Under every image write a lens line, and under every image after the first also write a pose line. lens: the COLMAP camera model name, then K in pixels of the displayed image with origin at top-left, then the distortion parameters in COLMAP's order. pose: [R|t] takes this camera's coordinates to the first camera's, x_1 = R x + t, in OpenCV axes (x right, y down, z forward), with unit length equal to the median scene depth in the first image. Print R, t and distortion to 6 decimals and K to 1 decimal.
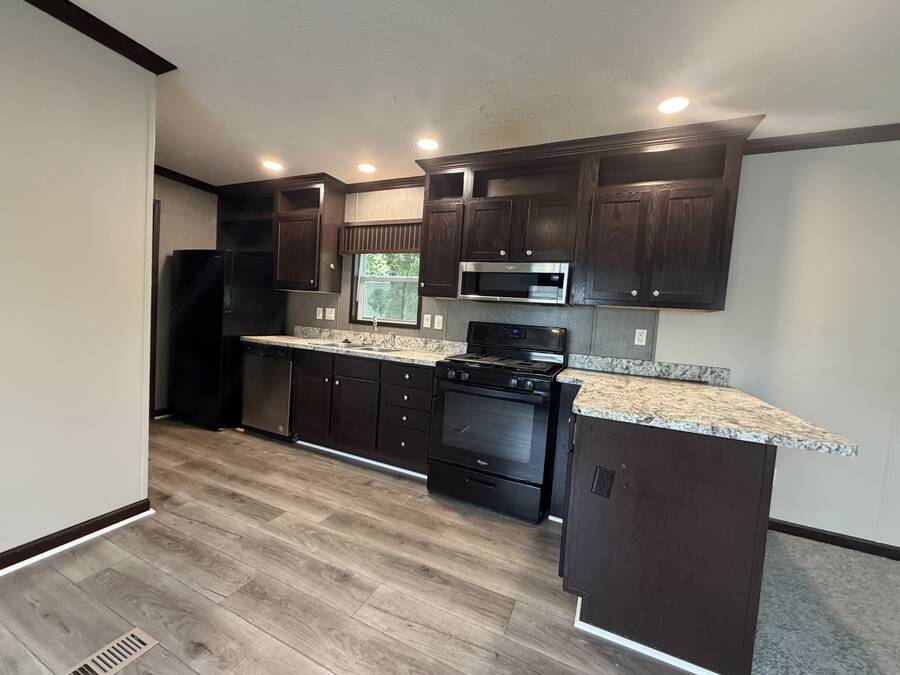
lens RADIAL K [[357.5, 0, 447.0], [0, 357.5, 334.7], [0, 0, 1]] dist [-0.002469, -0.000305]
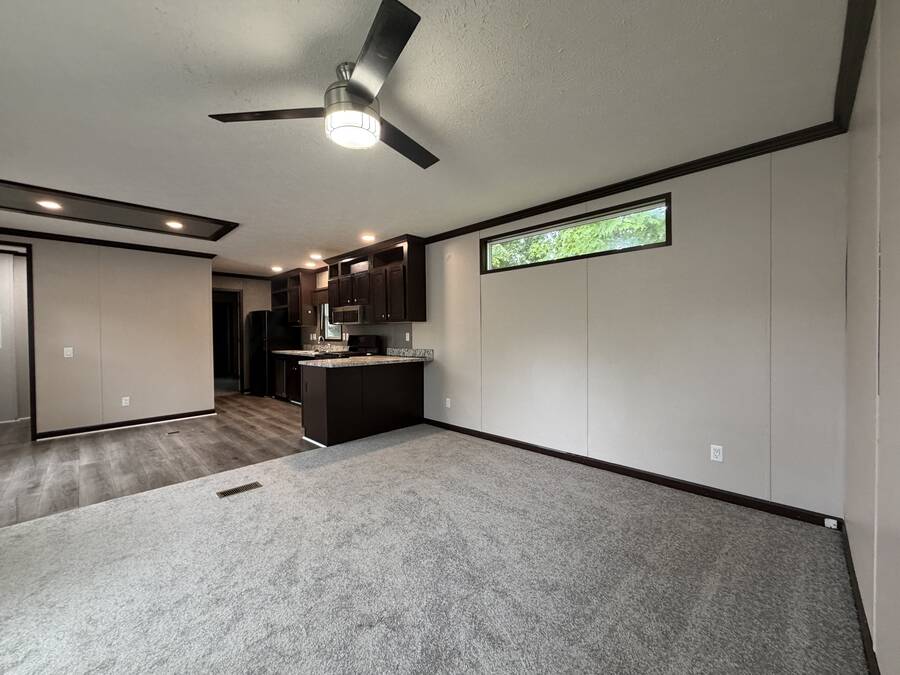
lens RADIAL K [[357.5, 0, 455.4], [0, 357.5, 340.5], [0, 0, 1]] dist [-0.002469, -0.000305]
pose [[0.937171, -0.060633, -0.343561, 1.162669], [0.037839, 0.996638, -0.072671, 0.142388], [0.346812, 0.055105, 0.936314, -0.580029]]
